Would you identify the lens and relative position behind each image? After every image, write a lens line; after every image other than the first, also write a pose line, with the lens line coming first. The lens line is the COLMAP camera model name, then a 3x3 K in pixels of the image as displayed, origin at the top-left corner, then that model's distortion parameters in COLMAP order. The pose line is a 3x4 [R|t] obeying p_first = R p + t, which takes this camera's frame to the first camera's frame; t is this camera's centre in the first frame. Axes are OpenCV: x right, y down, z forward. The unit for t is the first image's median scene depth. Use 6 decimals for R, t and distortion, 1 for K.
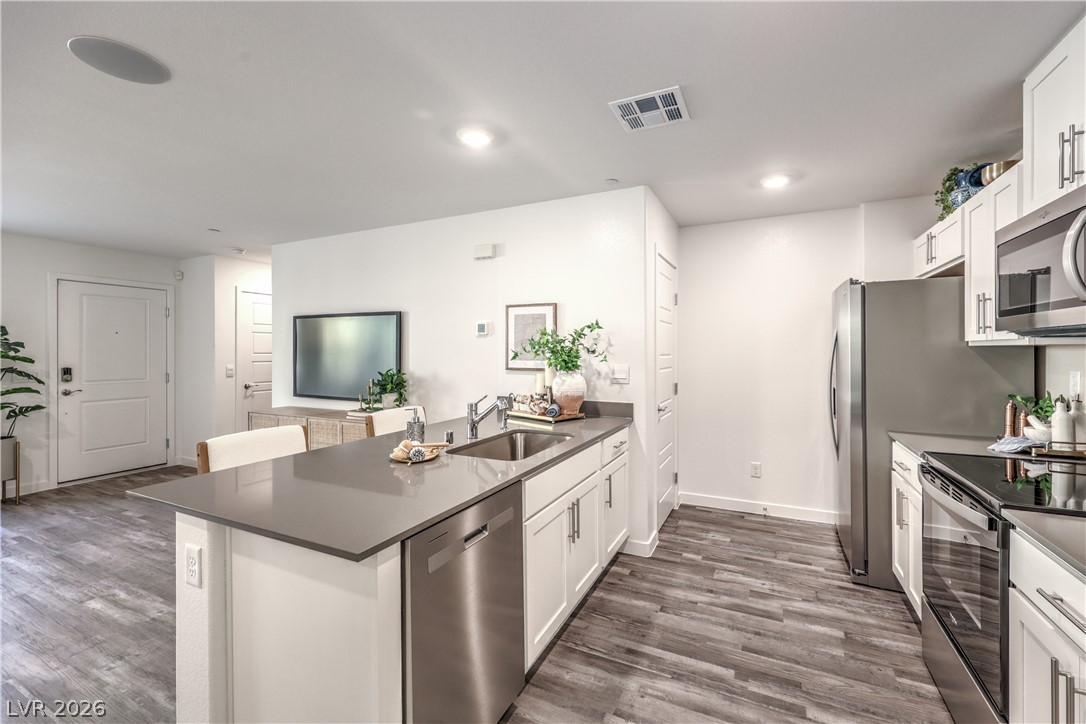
lens RADIAL K [[462.0, 0, 551.6], [0, 462.0, 354.1], [0, 0, 1]] dist [0.002061, -0.000525]
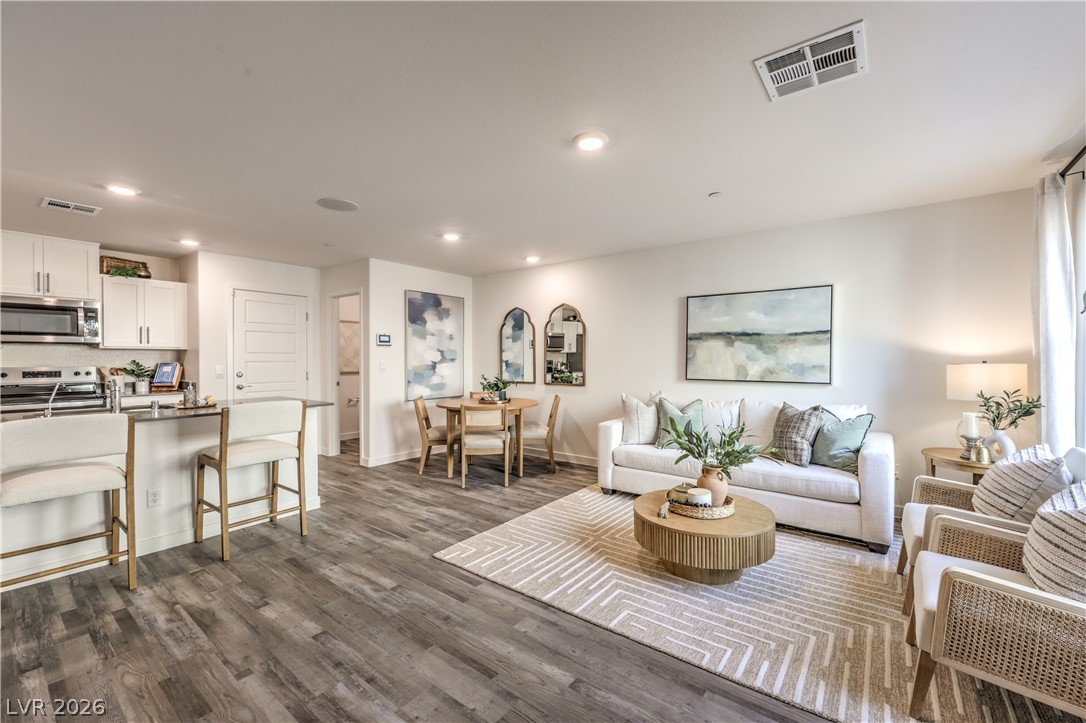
lens RADIAL K [[449.2, 0, 546.0], [0, 449.2, 364.1], [0, 0, 1]] dist [-0.000294, -0.000311]
pose [[-0.977611, 0.003502, 0.210392, -1.344028], [0.008513, 0.999701, 0.022917, 0.022762], [-0.210248, 0.024195, -0.977349, 1.649185]]
